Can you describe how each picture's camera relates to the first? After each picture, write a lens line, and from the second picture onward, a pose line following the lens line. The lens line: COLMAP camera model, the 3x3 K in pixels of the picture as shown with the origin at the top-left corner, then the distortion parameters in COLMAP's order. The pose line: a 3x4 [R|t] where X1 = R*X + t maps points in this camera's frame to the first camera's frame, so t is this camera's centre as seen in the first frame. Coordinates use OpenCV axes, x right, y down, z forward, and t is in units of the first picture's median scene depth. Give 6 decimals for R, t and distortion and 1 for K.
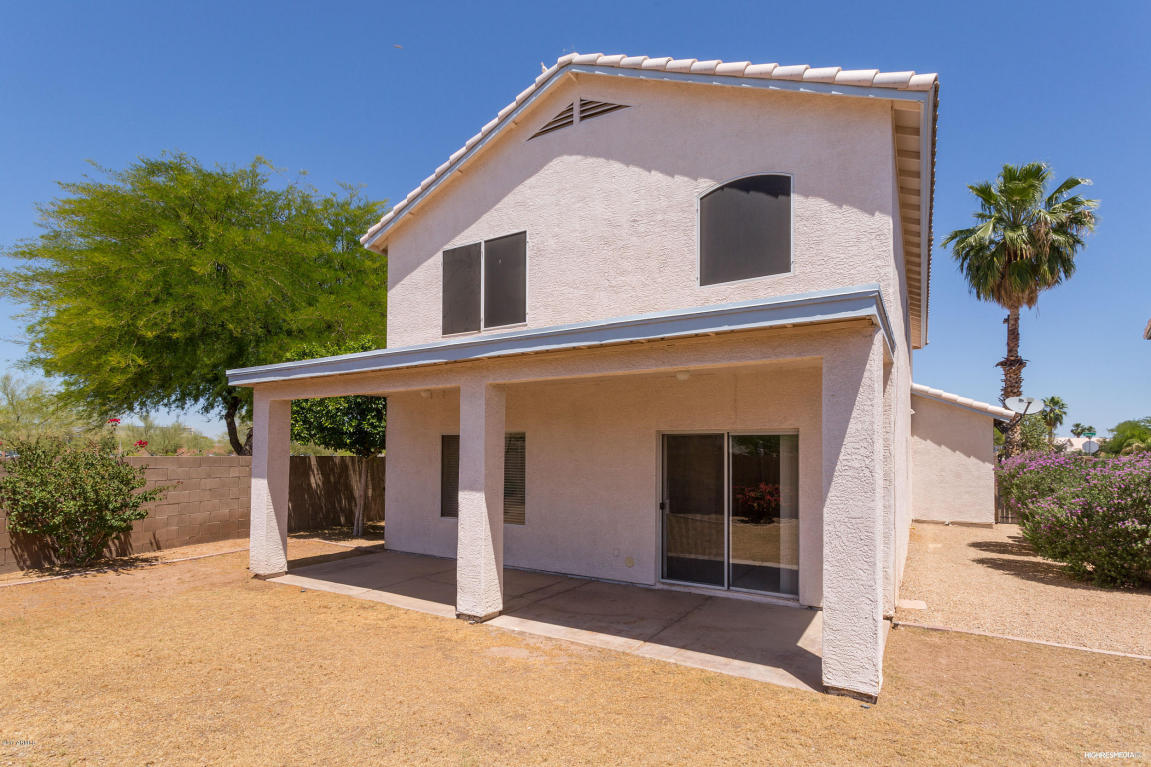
lens RADIAL K [[563.3, 0, 574.9], [0, 563.3, 384.7], [0, 0, 1]] dist [0.001841, -0.001115]
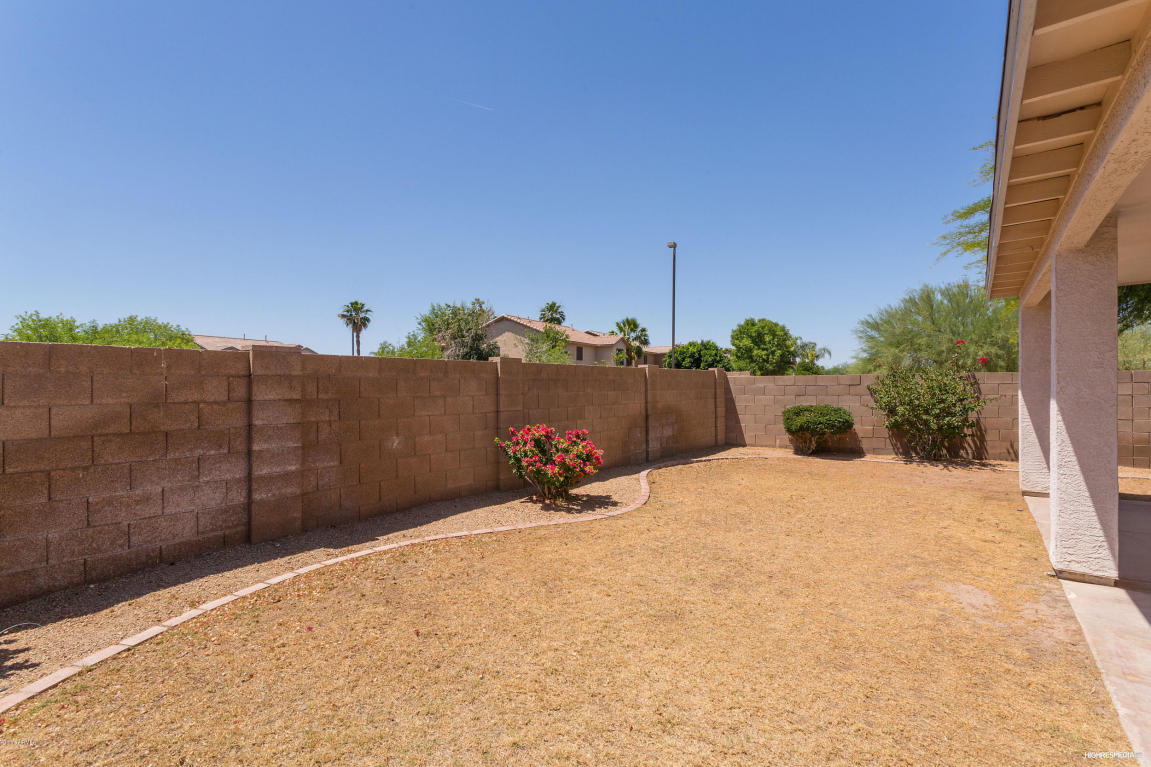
lens RADIAL K [[546.4, 0, 574.1], [0, 546.4, 384.4], [0, 0, 1]] dist [0.001455, 0.000143]
pose [[-0.089659, -0.007444, -0.995945, 0.583974], [0.134166, 0.990767, -0.019484, 0.093990], [0.986895, -0.135369, -0.087832, 0.446906]]
